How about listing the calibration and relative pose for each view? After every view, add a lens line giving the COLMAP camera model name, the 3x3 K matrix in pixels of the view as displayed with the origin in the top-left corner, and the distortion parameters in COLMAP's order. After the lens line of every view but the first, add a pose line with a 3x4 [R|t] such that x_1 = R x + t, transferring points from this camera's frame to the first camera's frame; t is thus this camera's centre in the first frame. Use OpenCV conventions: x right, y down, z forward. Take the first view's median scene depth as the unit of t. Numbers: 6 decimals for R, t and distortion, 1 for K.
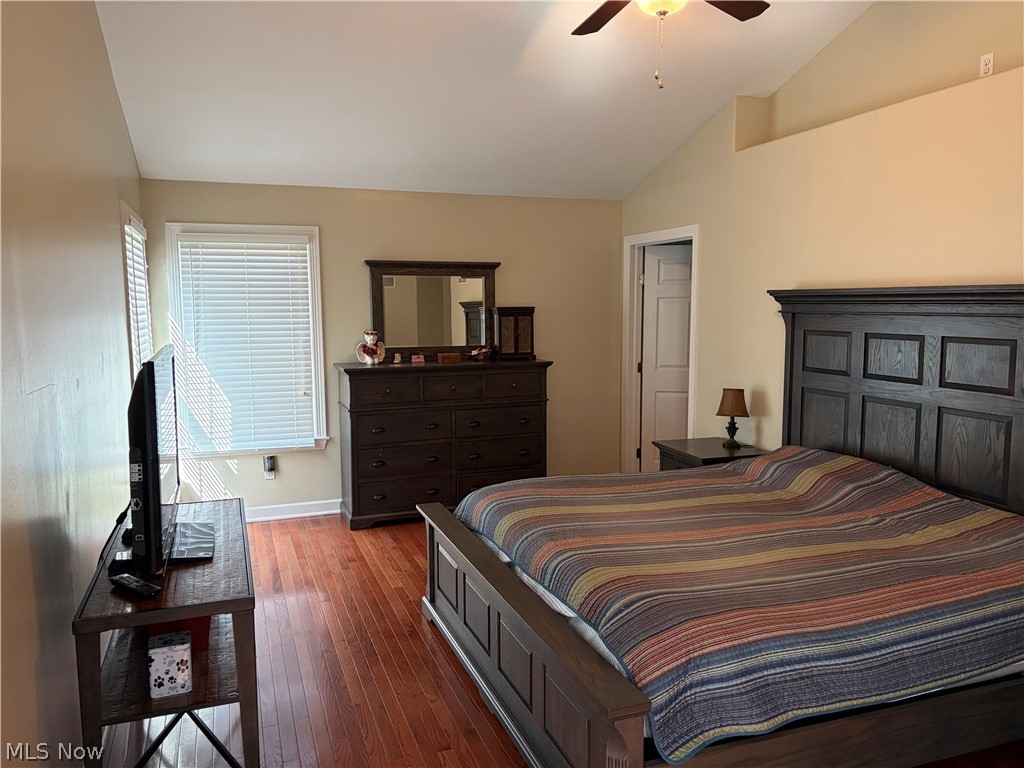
lens RADIAL K [[774.5, 0, 510.8], [0, 774.5, 385.3], [0, 0, 1]] dist [0.017711, -0.005888]
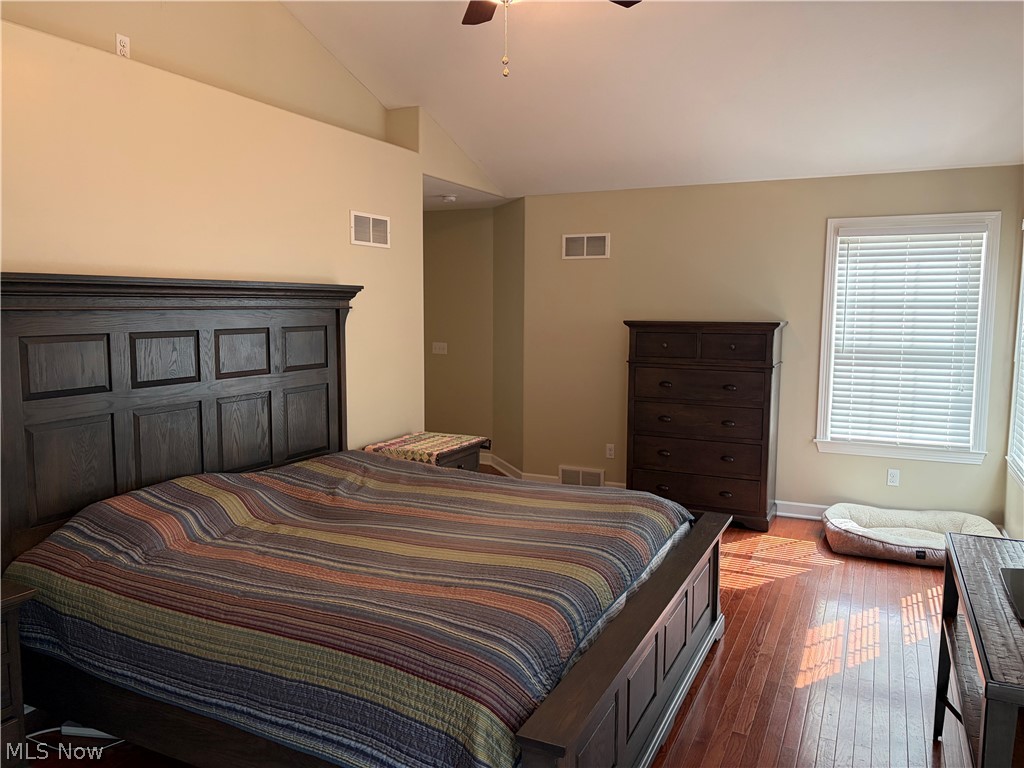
lens RADIAL K [[774.5, 0, 510.6], [0, 774.5, 382.3], [0, 0, 1]] dist [0.017711, -0.005888]
pose [[-0.699085, -0.074457, 0.711151, -0.433510], [0.074036, 0.981681, 0.175561, -0.141855], [-0.711195, 0.175383, -0.680766, 1.399618]]
